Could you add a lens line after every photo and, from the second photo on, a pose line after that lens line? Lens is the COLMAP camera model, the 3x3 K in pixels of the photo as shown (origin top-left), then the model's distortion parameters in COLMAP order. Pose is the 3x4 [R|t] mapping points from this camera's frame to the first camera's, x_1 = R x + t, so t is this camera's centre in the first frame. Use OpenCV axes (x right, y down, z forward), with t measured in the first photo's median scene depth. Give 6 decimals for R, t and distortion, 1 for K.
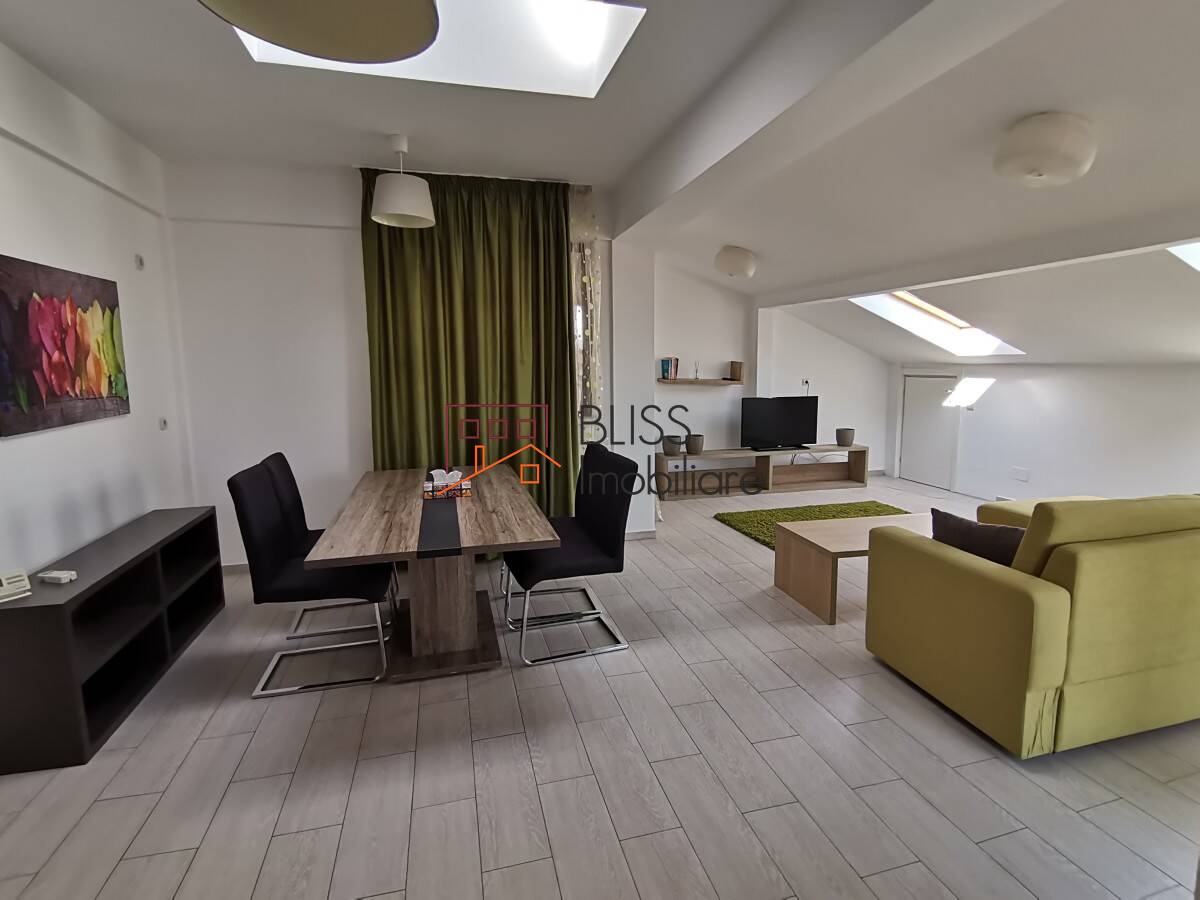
lens RADIAL K [[597.3, 0, 604.7], [0, 597.3, 440.7], [0, 0, 1]] dist [0.033974, -0.023507]
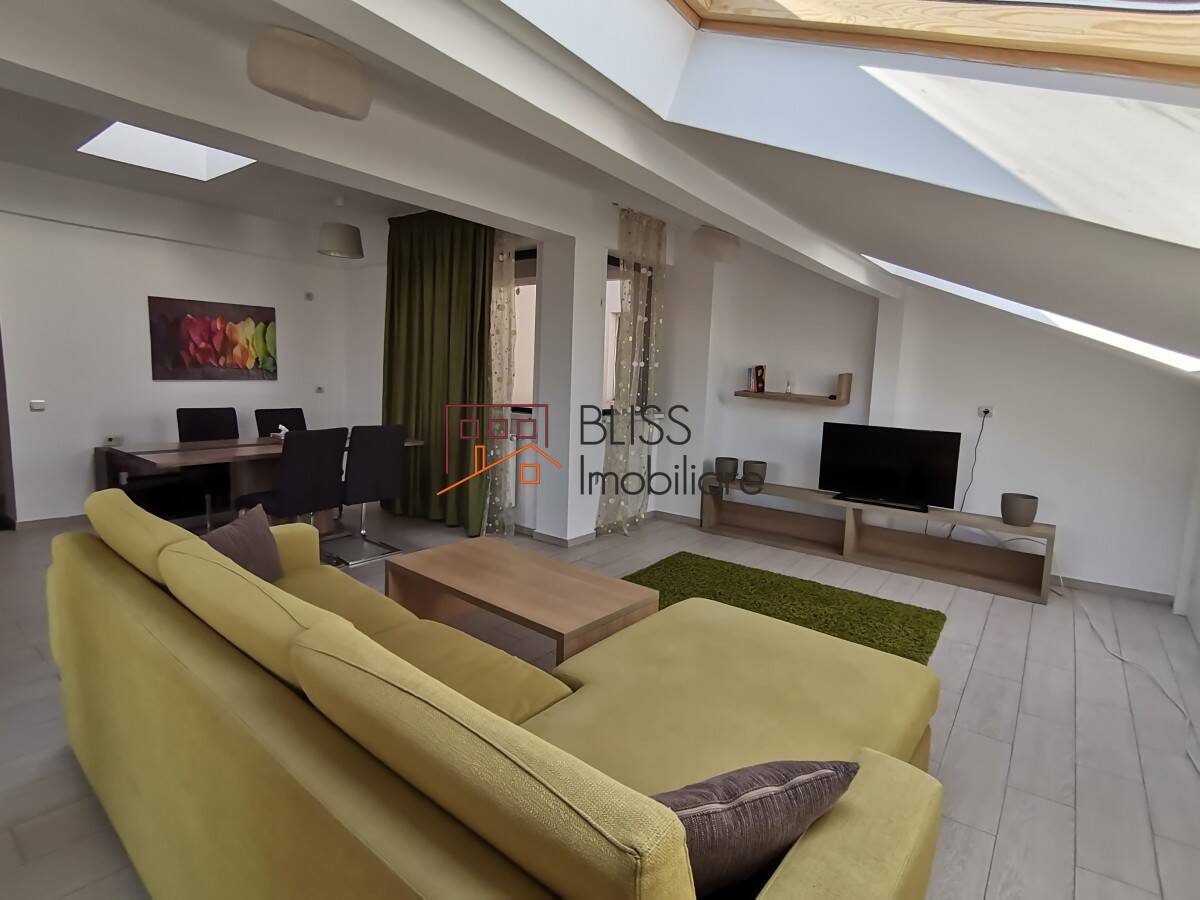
lens RADIAL K [[597.3, 0, 604.7], [0, 597.3, 440.7], [0, 0, 1]] dist [0.033974, -0.023507]
pose [[0.610960, 0.121021, -0.782357, 1.211198], [-0.144346, 0.988710, 0.040219, -0.075804], [0.778391, 0.088358, 0.621531, 0.632326]]
